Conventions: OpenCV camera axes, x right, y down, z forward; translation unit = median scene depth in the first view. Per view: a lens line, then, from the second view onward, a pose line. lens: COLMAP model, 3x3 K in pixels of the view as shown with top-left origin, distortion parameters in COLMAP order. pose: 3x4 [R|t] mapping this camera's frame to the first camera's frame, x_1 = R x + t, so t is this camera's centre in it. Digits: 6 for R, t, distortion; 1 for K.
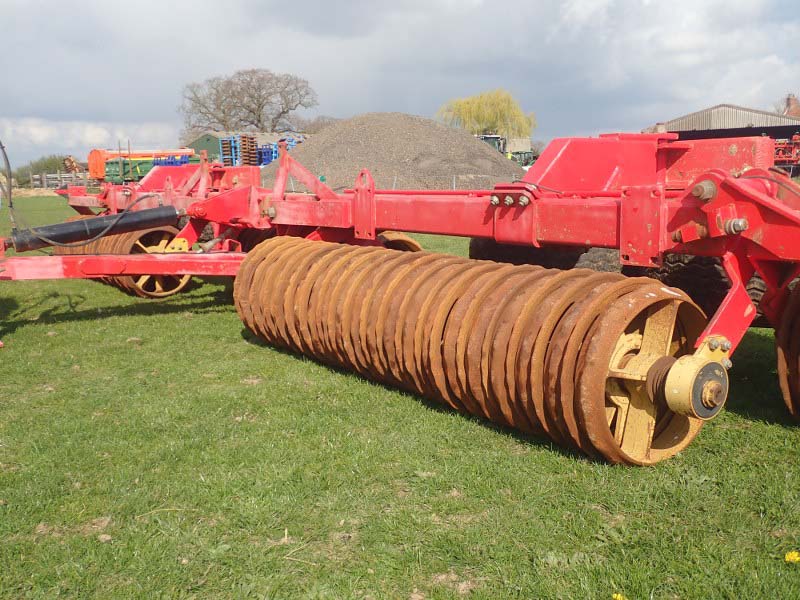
lens RADIAL K [[823.0, 0, 400.0], [0, 823.0, 300.0], [0, 0, 1]] dist [0.007247, -0.000853]
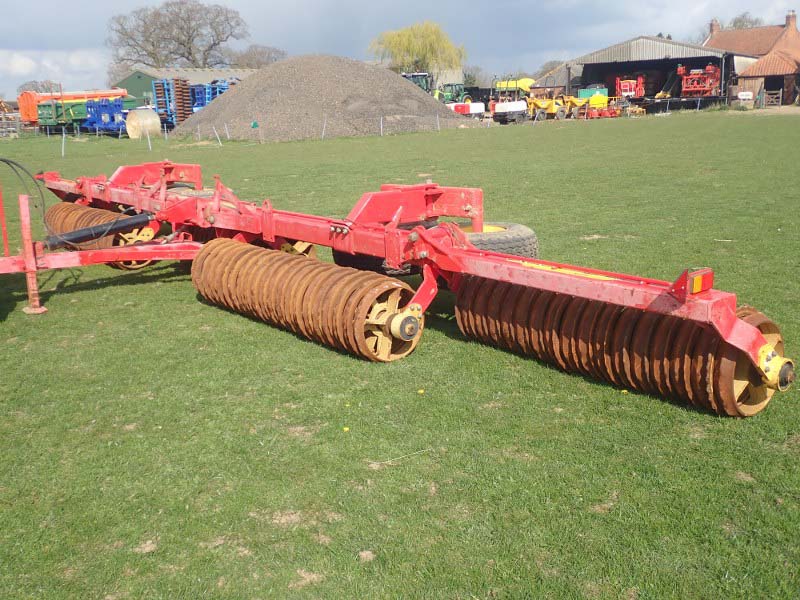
lens RADIAL K [[823.0, 0, 400.0], [0, 823.0, 300.0], [0, 0, 1]] dist [0.007247, -0.000853]
pose [[0.997176, -0.033567, 0.067175, 0.096532], [0.027615, 0.995768, 0.087650, -0.084679], [-0.069833, -0.085548, 0.993884, -0.632936]]
